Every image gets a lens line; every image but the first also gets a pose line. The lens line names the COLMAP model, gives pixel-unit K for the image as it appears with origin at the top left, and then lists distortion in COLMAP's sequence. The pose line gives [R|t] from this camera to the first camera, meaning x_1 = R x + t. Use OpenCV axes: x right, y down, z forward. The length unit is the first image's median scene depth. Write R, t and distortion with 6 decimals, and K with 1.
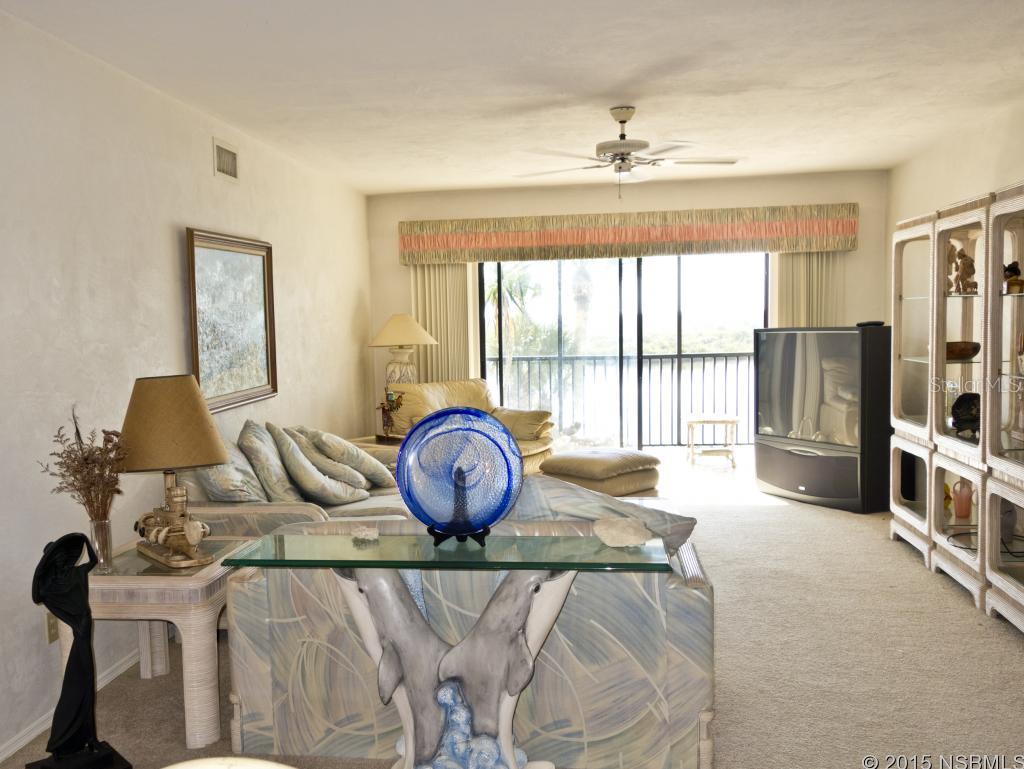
lens RADIAL K [[893.2, 0, 513.4], [0, 893.2, 359.5], [0, 0, 1]] dist [-0.000725, -0.007816]
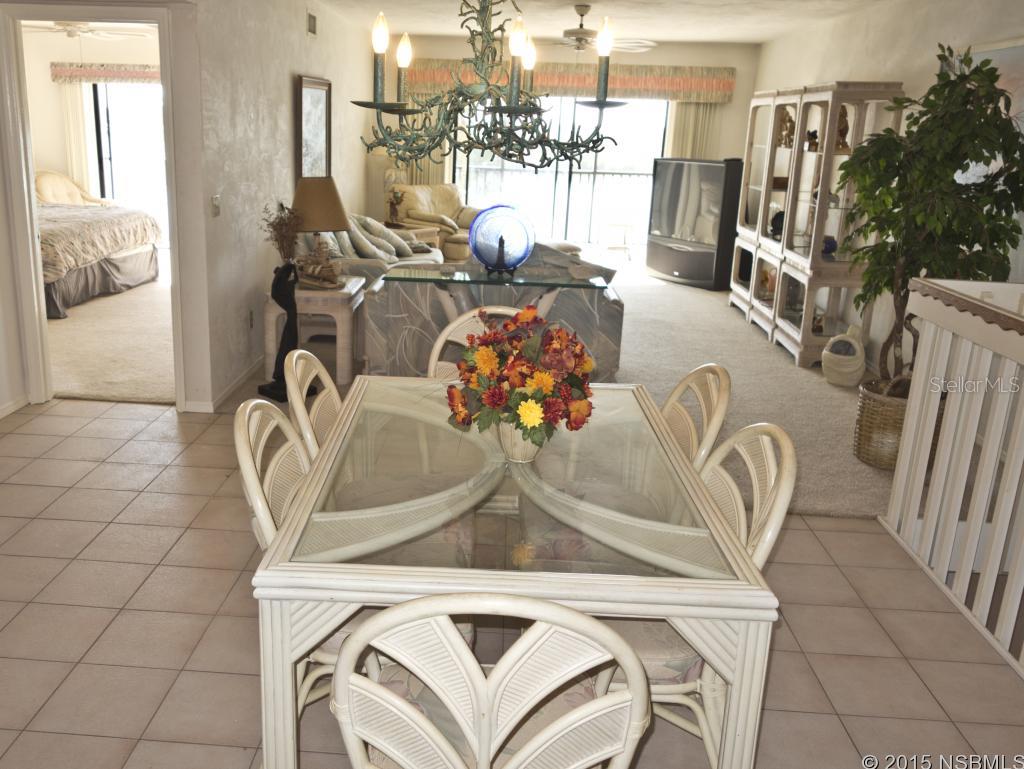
lens RADIAL K [[923.2, 0, 512.0], [0, 923.2, 384.5], [0, 0, 1]] dist [-0.002898, -0.007712]
pose [[0.991135, 0.024550, 0.130573, -0.168236], [-0.054722, 0.970980, 0.232818, -0.018336], [-0.121068, -0.237899, 0.963715, -0.577378]]
